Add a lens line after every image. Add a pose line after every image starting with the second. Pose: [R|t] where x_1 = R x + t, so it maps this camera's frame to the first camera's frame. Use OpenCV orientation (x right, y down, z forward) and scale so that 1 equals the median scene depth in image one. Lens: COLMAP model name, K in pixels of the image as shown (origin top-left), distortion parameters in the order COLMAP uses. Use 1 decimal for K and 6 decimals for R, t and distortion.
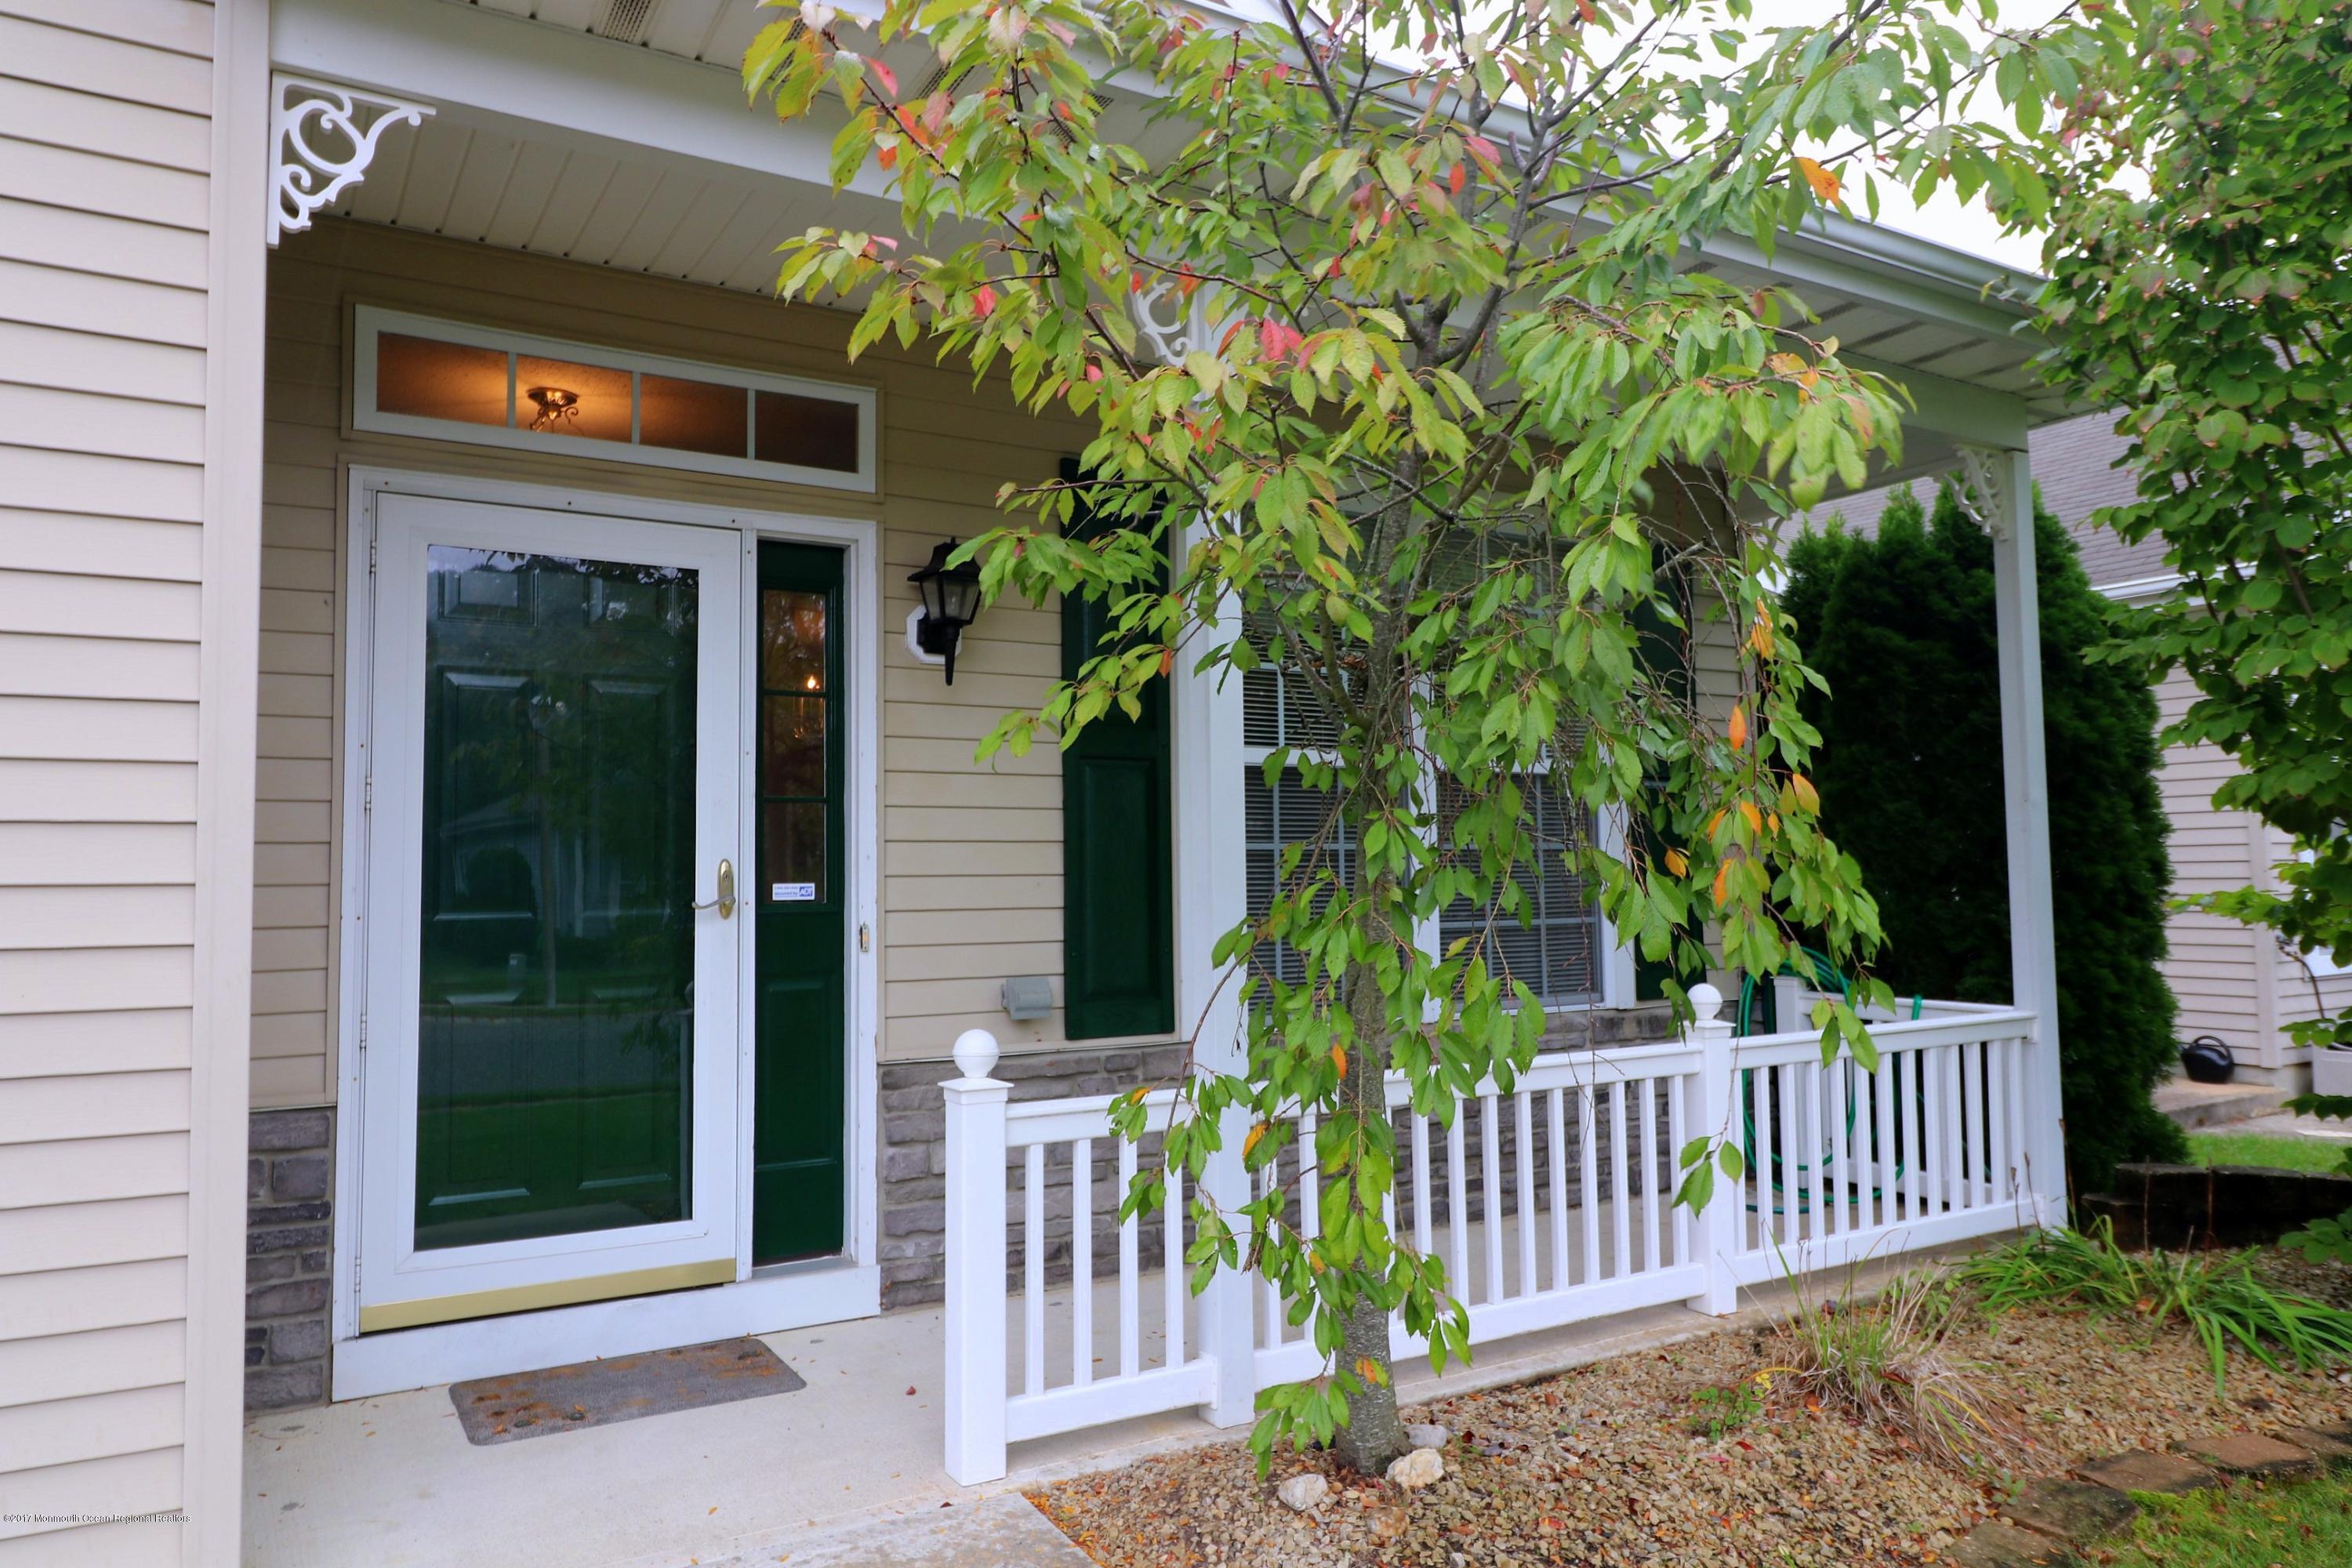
lens RADIAL K [[1593.6, 0, 1175.5], [0, 1593.6, 782.8], [0, 0, 1]] dist [-0.004313, 0.006766]
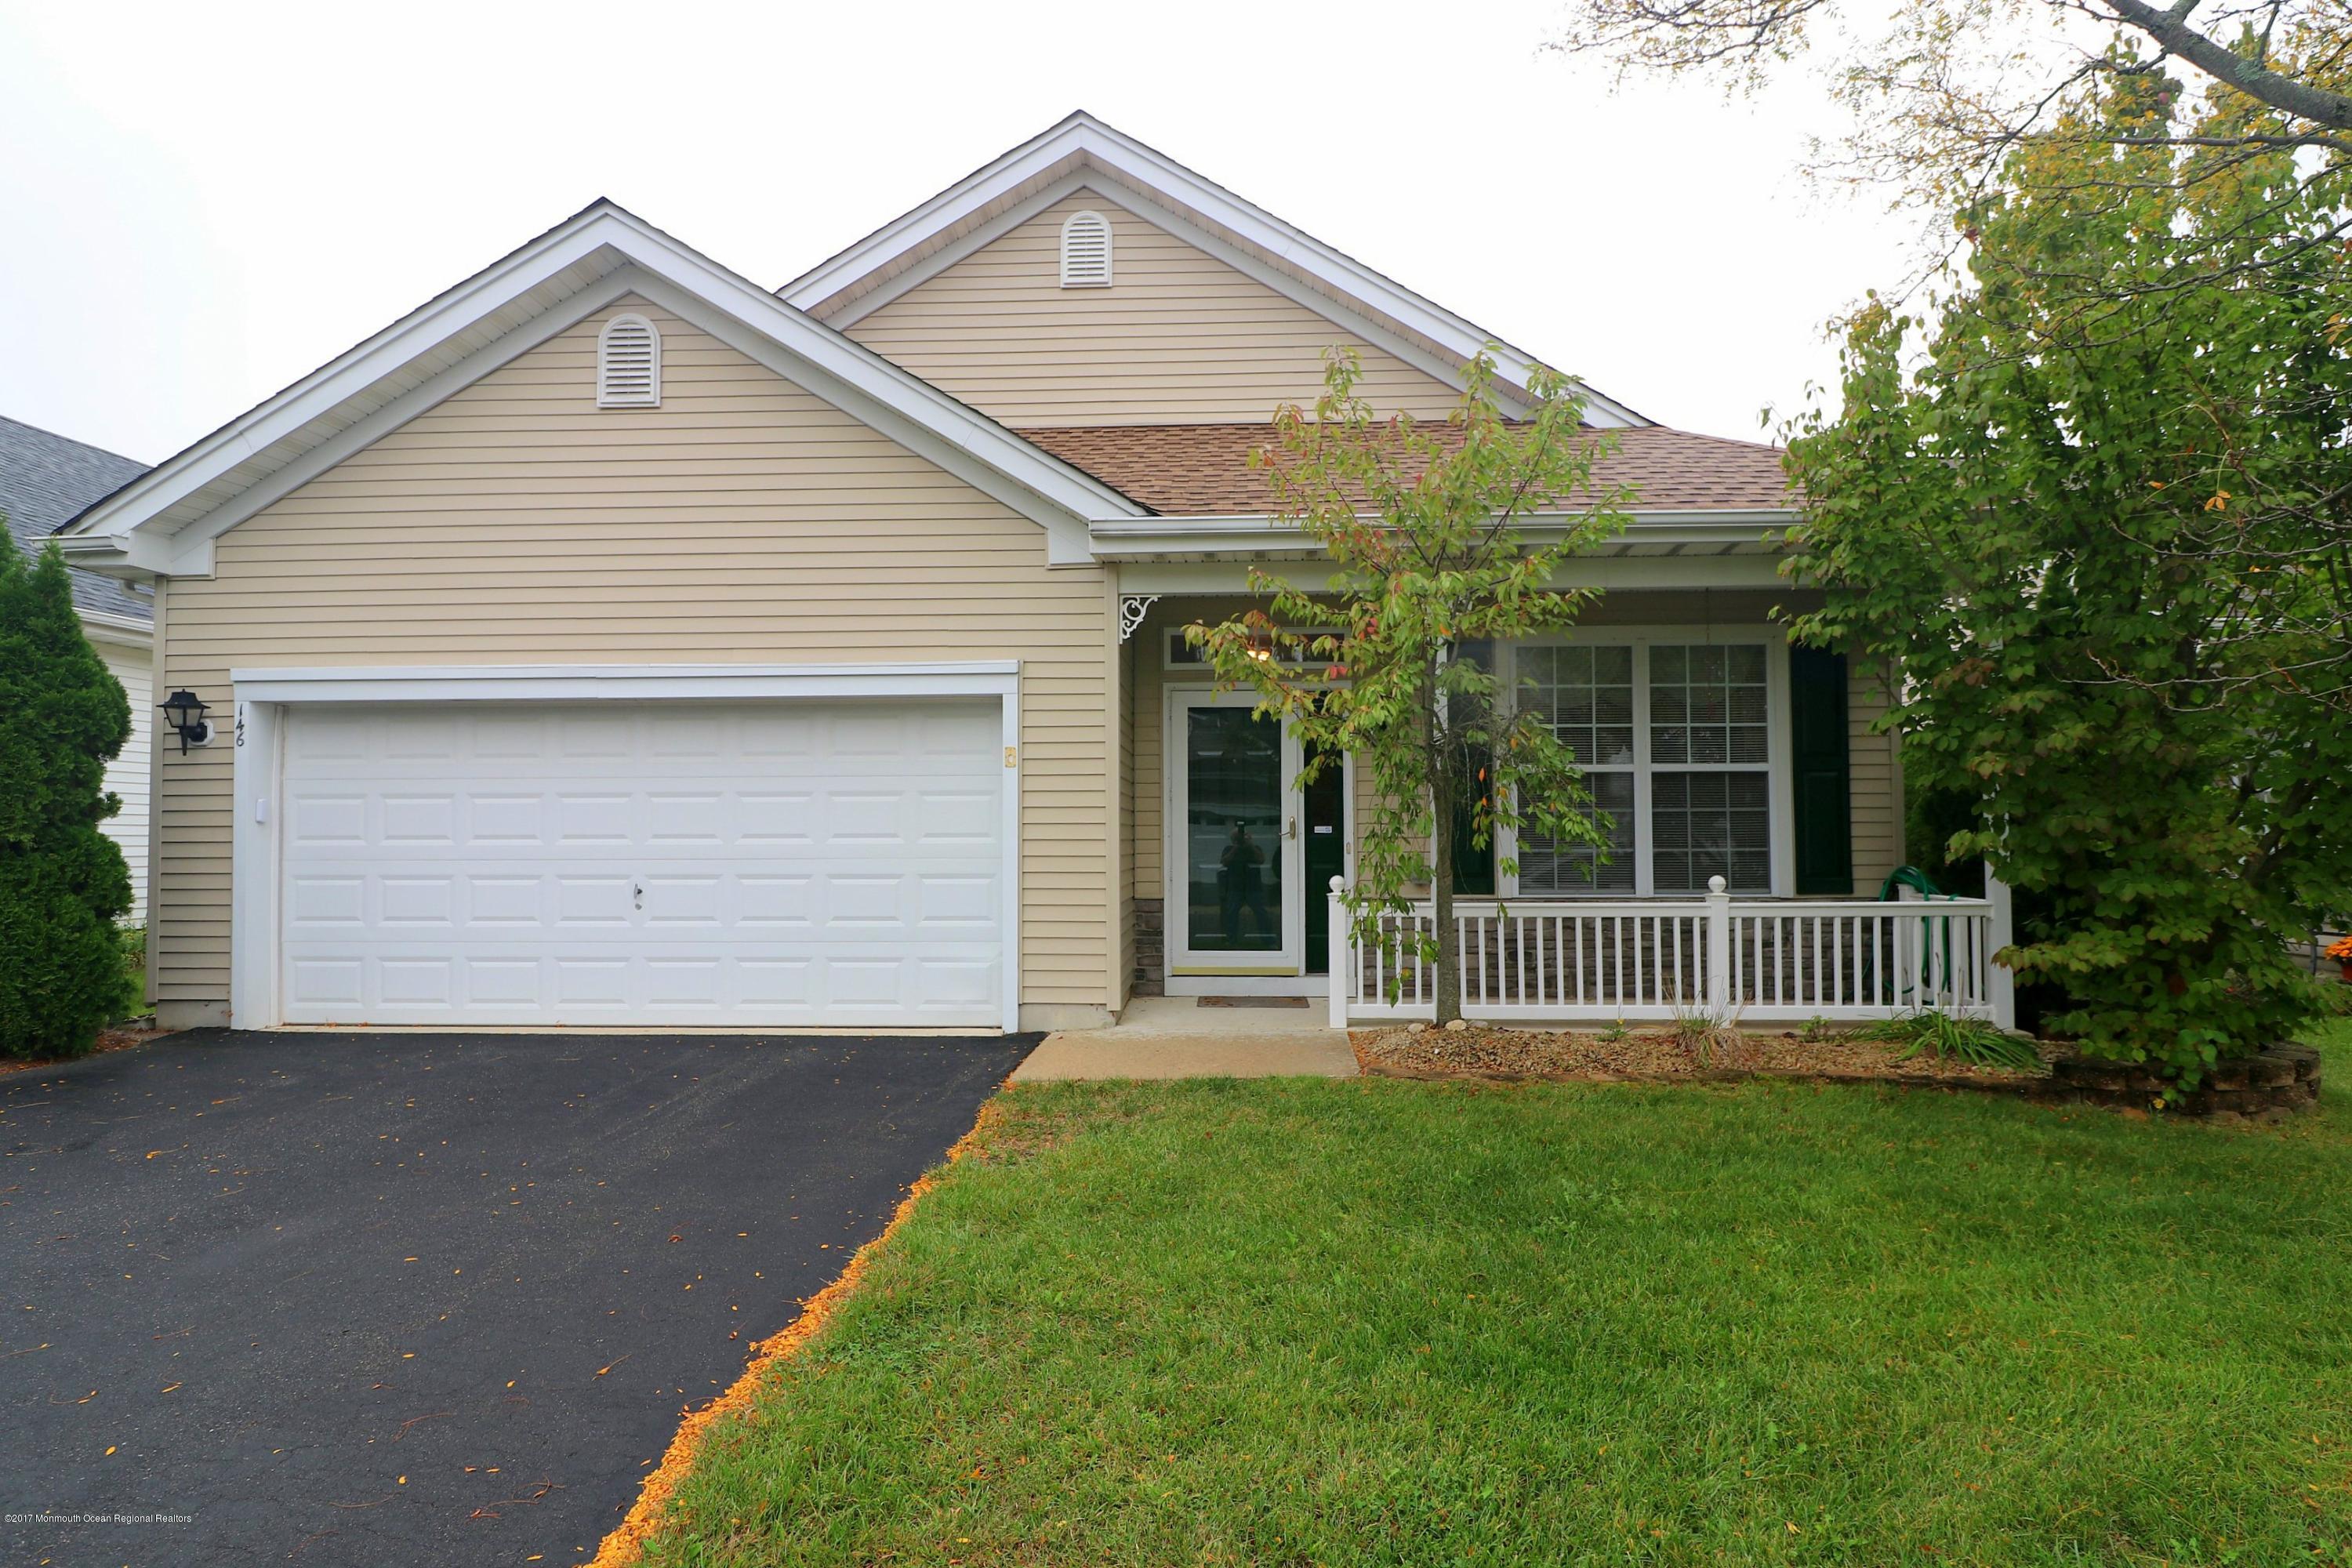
lens RADIAL K [[1203.8, 0, 1175.9], [0, 1203.8, 790.7], [0, 0, 1]] dist [-0.000175, 0.000011]
pose [[0.832038, -0.010850, -0.554612, 0.731568], [0.025652, 0.999492, 0.018931, -0.041654], [0.554125, -0.029978, 0.831894, -0.842590]]
